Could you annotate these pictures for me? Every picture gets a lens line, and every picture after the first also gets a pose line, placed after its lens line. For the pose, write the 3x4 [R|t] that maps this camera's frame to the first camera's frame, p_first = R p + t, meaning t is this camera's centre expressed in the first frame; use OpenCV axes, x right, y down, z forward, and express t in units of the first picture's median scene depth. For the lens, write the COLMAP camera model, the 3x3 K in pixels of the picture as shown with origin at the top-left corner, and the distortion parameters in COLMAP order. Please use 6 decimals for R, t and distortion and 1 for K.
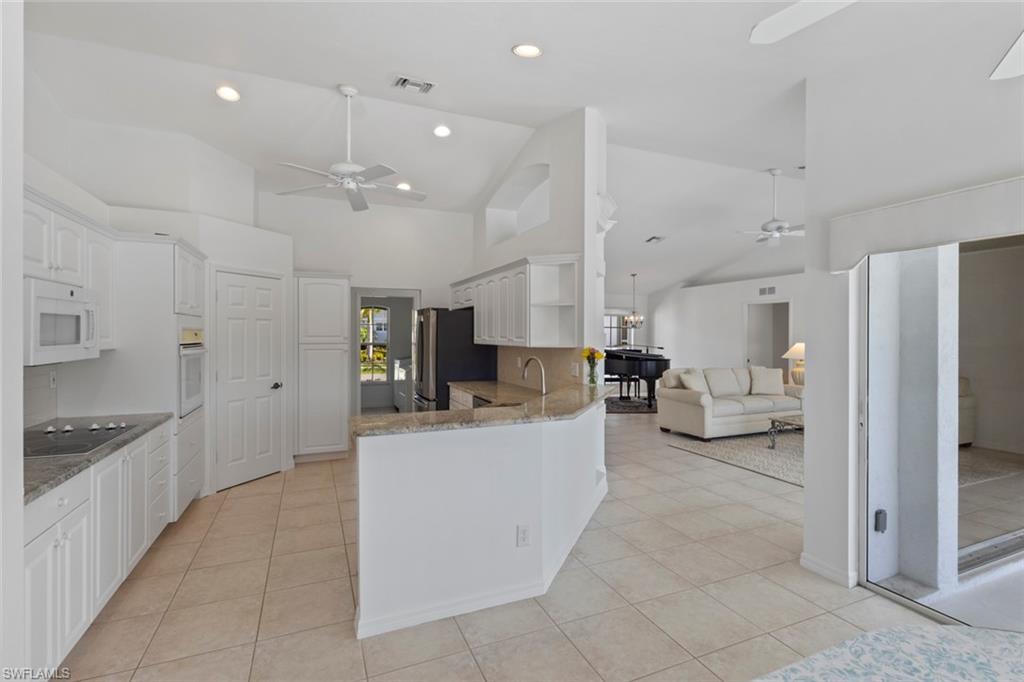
lens RADIAL K [[474.2, 0, 510.6], [0, 474.2, 340.9], [0, 0, 1]] dist [0.004091, -0.000401]
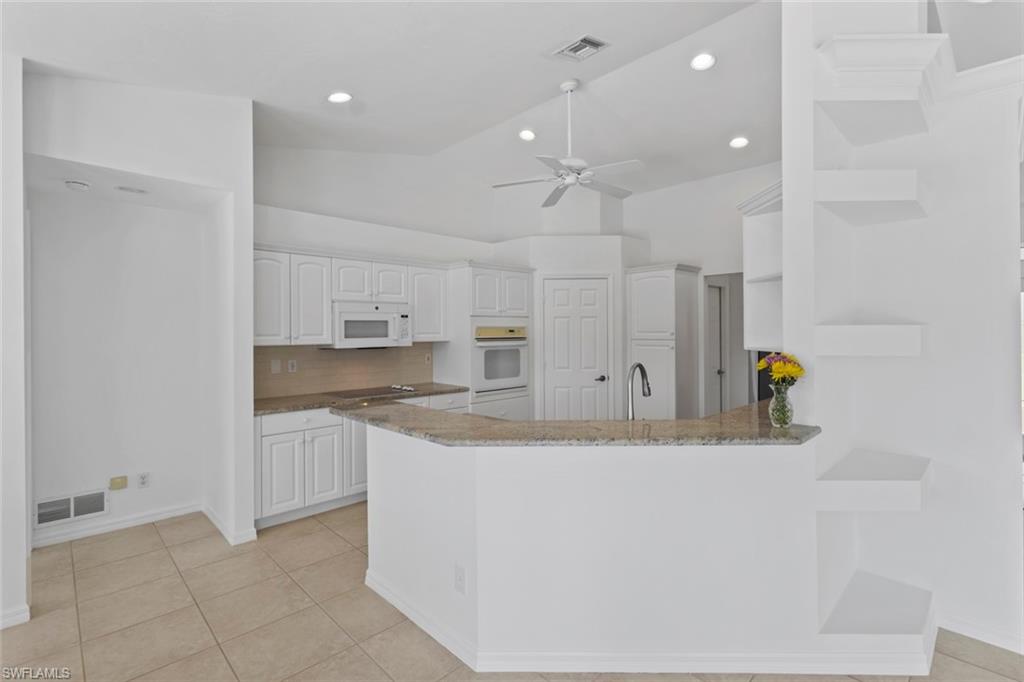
lens RADIAL K [[474.2, 0, 511.6], [0, 474.2, 336.3], [0, 0, 1]] dist [0.004091, -0.000401]
pose [[0.356373, 0.009159, -0.934299, 0.528179], [-0.006464, 0.999952, 0.007337, -0.008274], [0.934321, 0.003425, 0.356415, 0.514041]]
